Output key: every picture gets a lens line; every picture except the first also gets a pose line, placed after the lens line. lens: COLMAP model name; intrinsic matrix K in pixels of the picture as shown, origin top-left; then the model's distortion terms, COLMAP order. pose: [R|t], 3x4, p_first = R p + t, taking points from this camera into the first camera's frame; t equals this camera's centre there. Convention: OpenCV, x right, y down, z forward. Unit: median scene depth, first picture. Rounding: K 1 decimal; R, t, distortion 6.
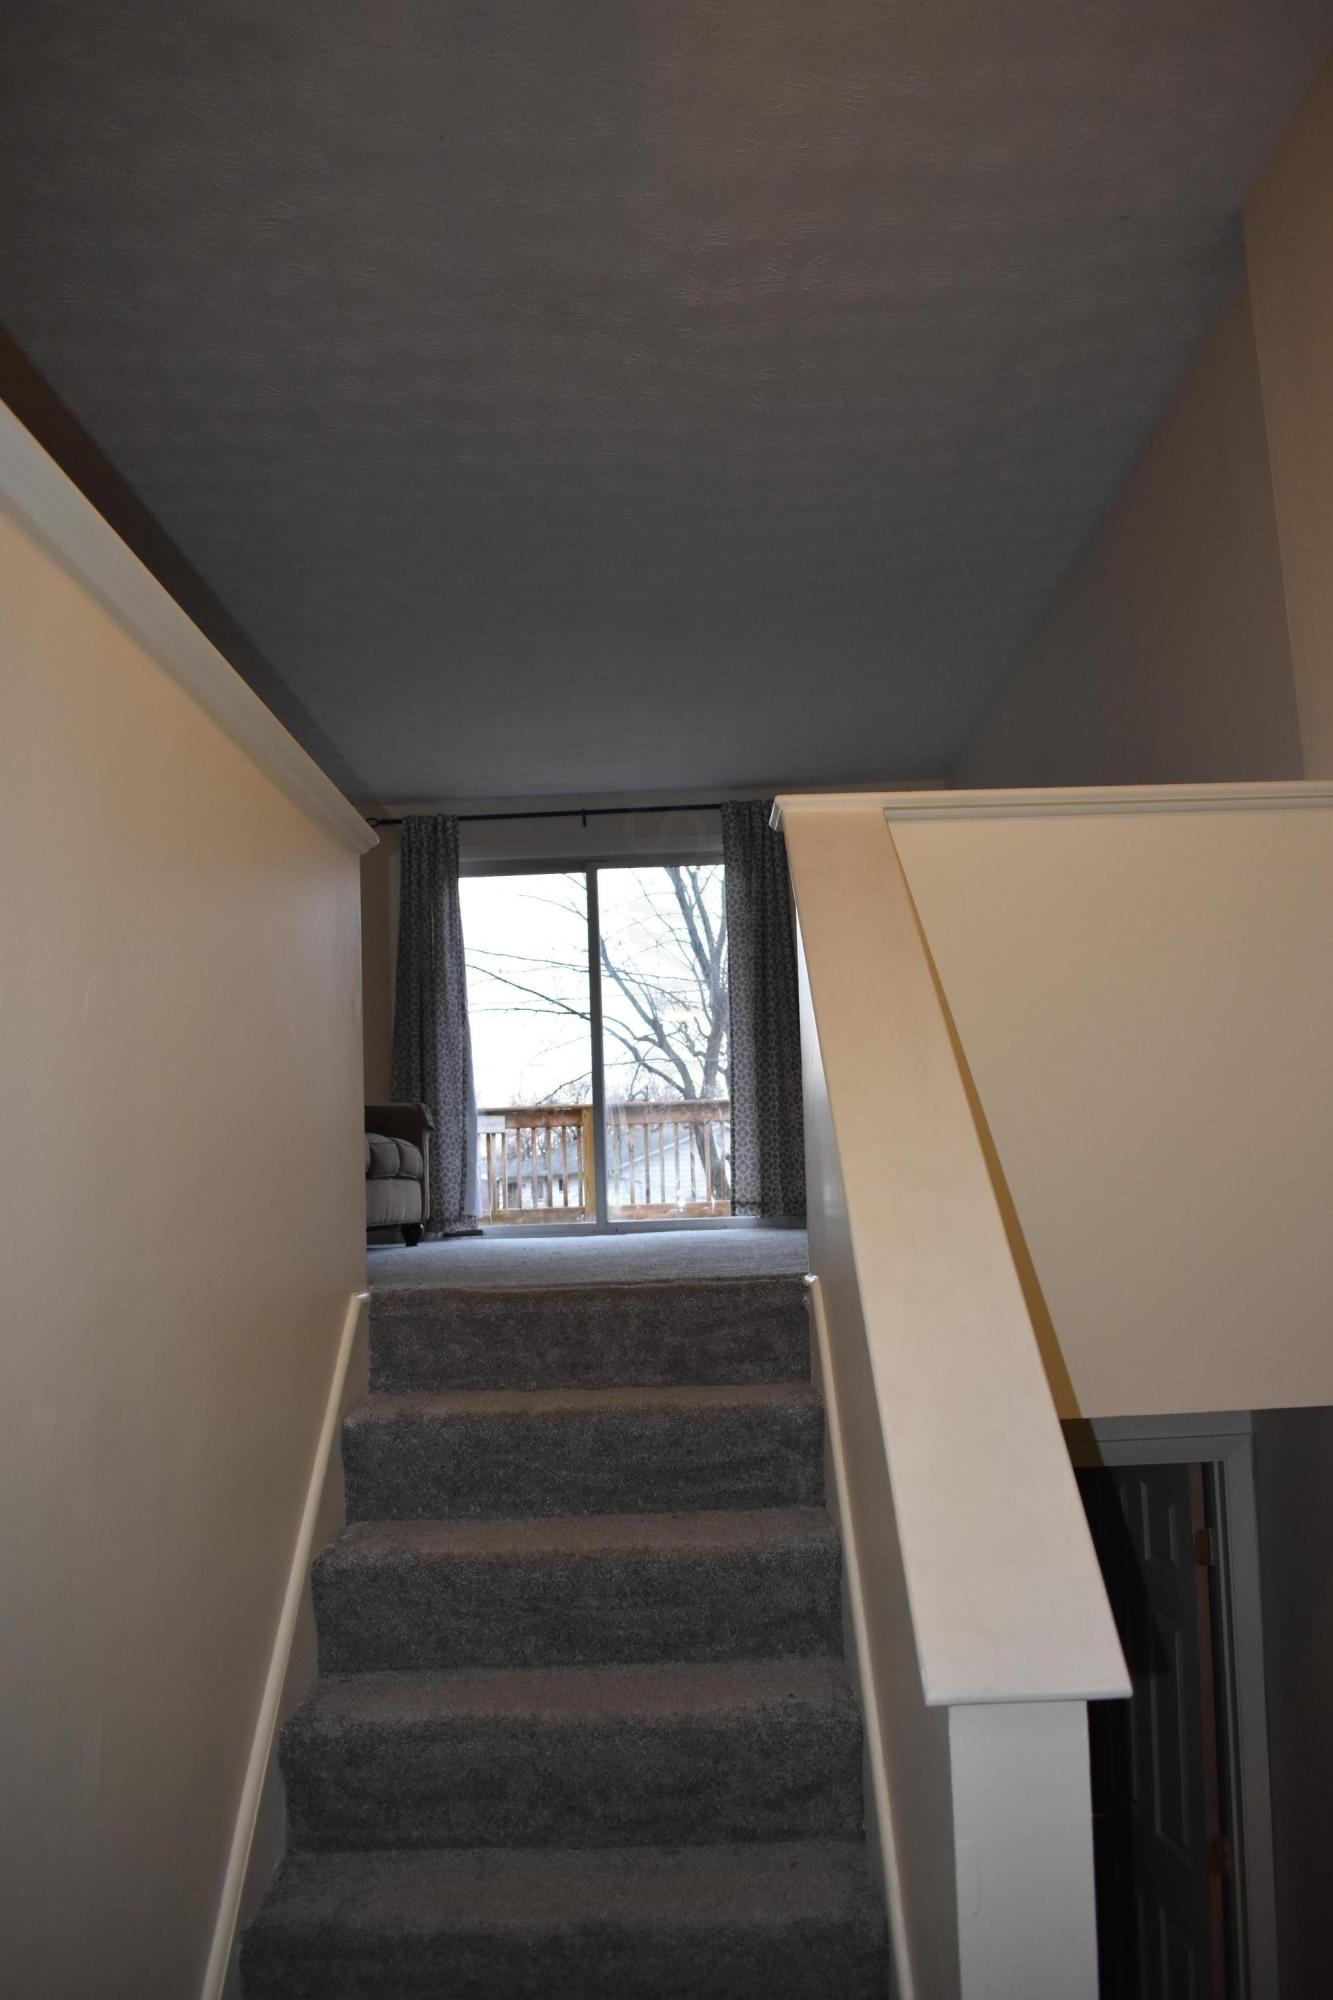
lens RADIAL K [[1569.5, 0, 666.6], [0, 1569.5, 1001.9], [0, 0, 1]] dist [-0.100455, -0.000920]
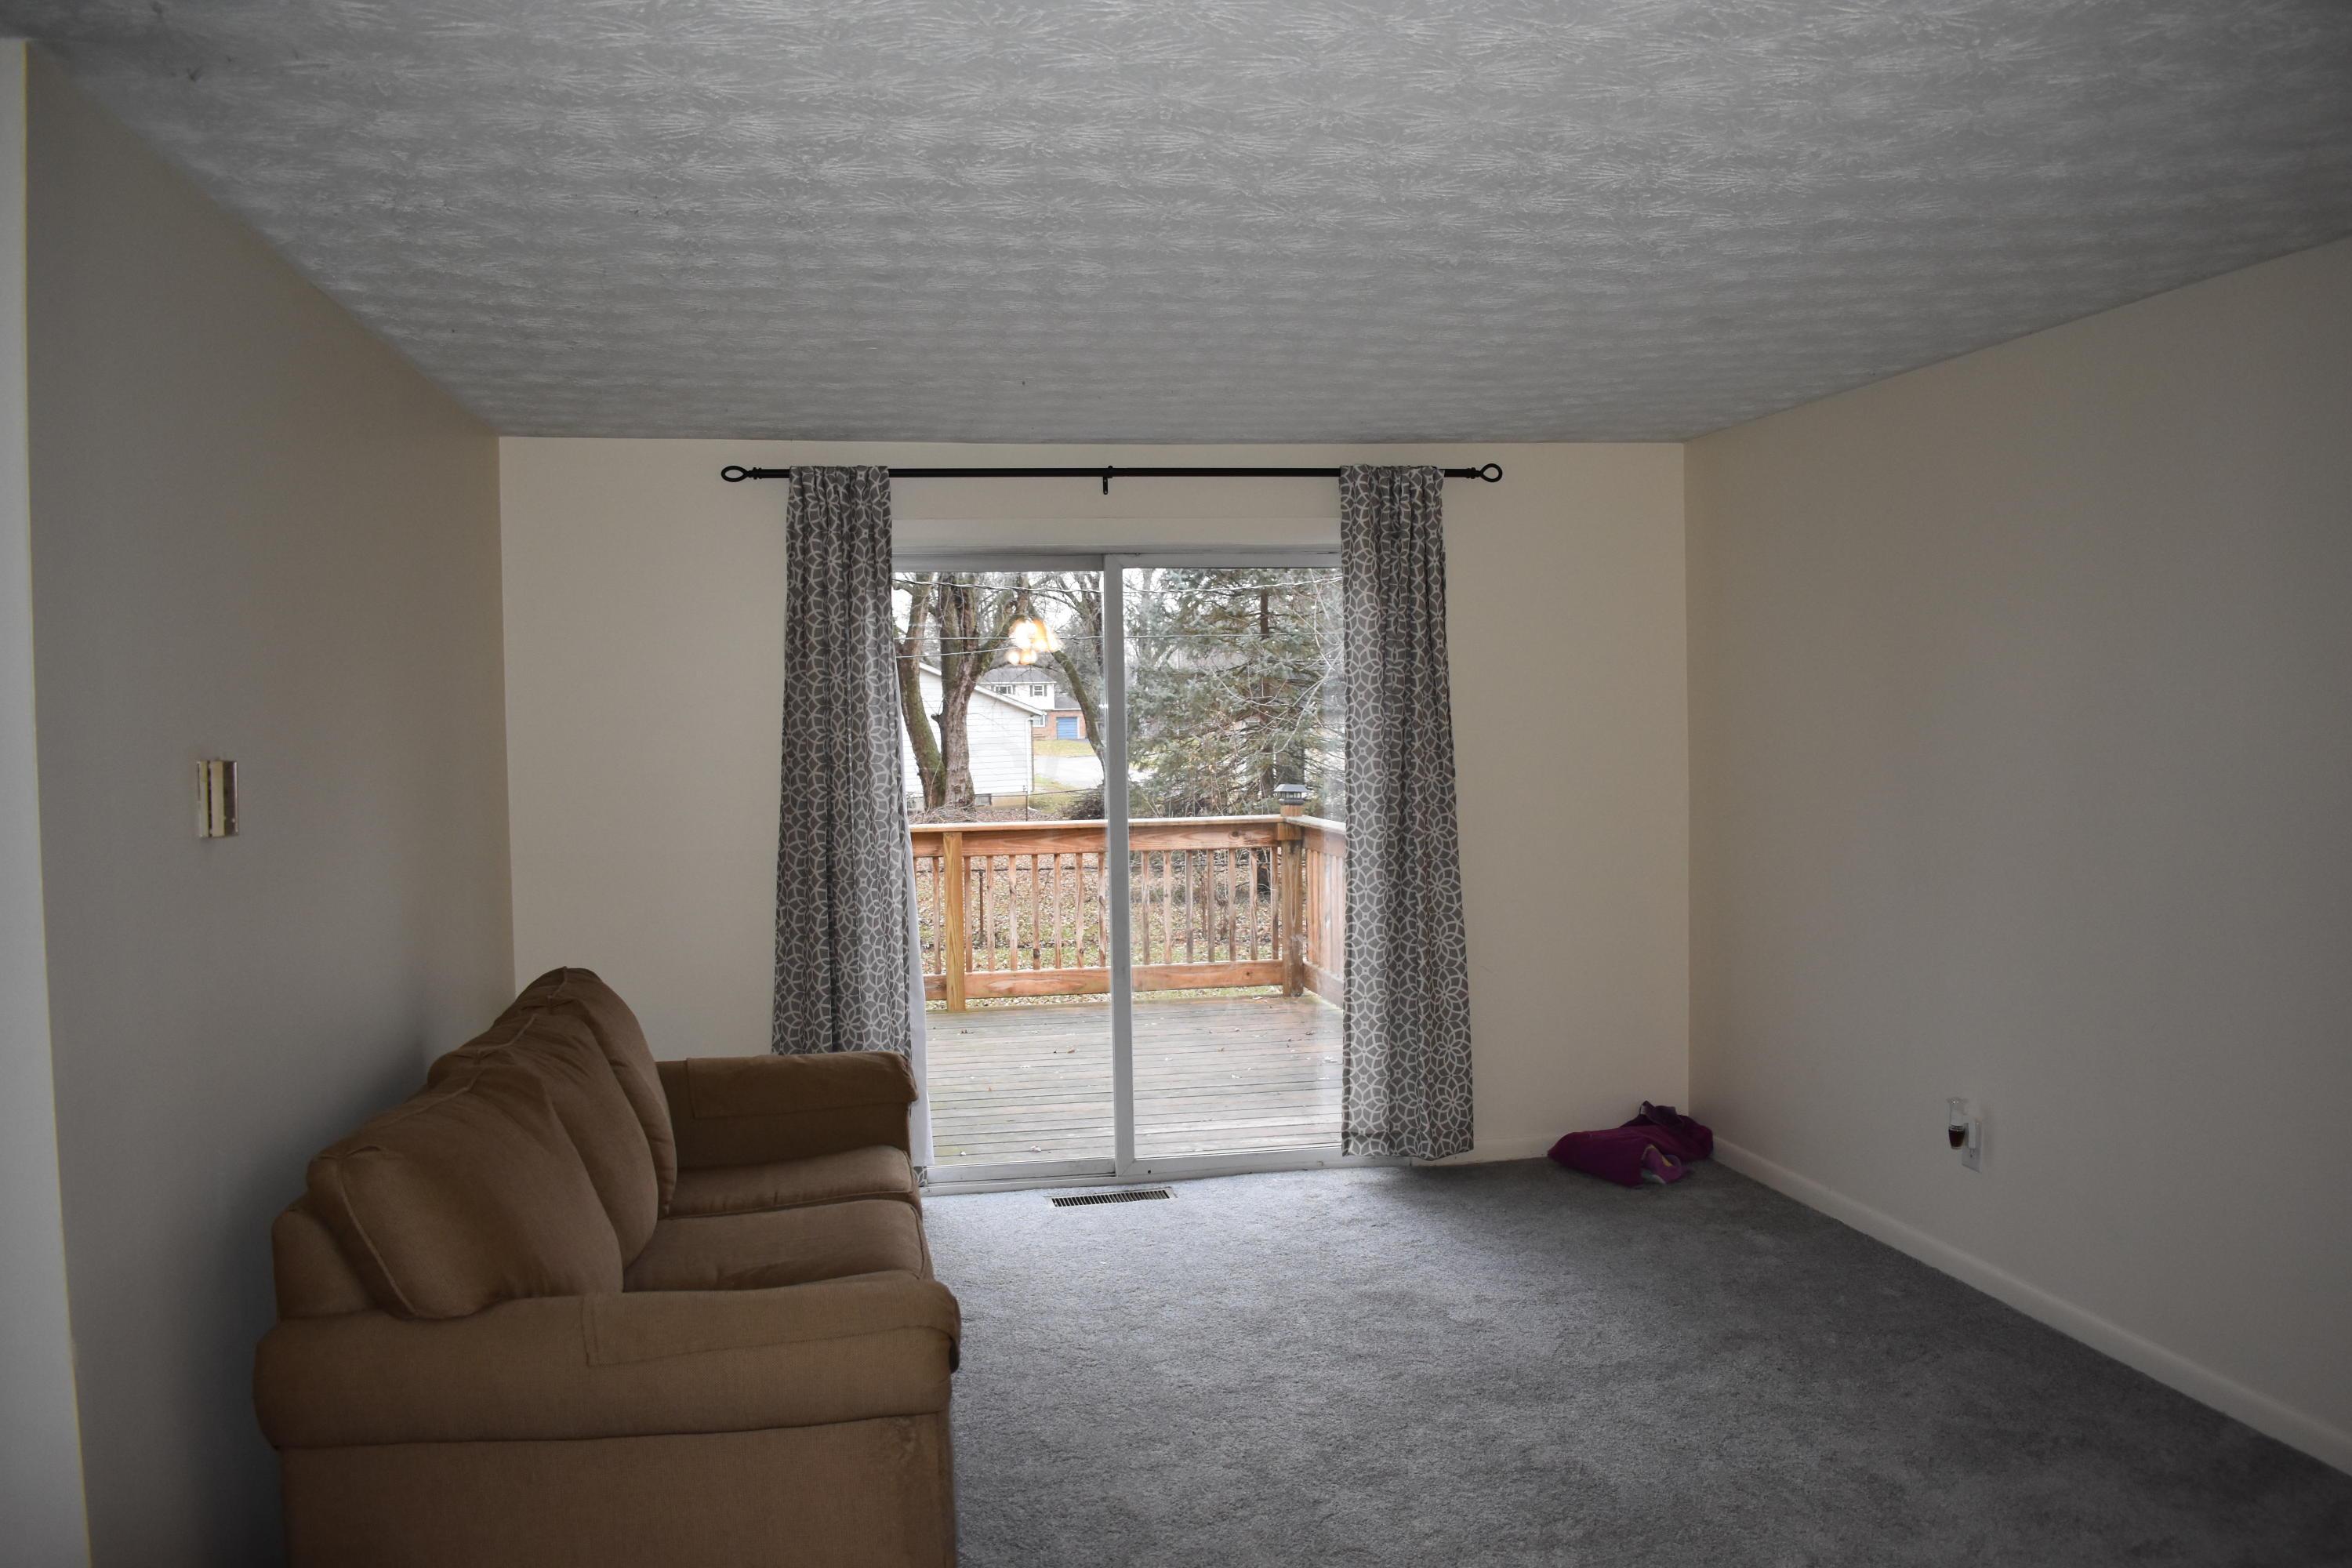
lens RADIAL K [[1845.7, 0, 1175.7], [0, 1845.7, 779.0], [0, 0, 1]] dist [-0.100455, -0.000920]
pose [[0.980085, 0.011530, 0.198245, -0.163835], [-0.042588, 0.987288, 0.153127, -0.115228], [-0.193959, -0.158520, 0.968117, 0.323629]]
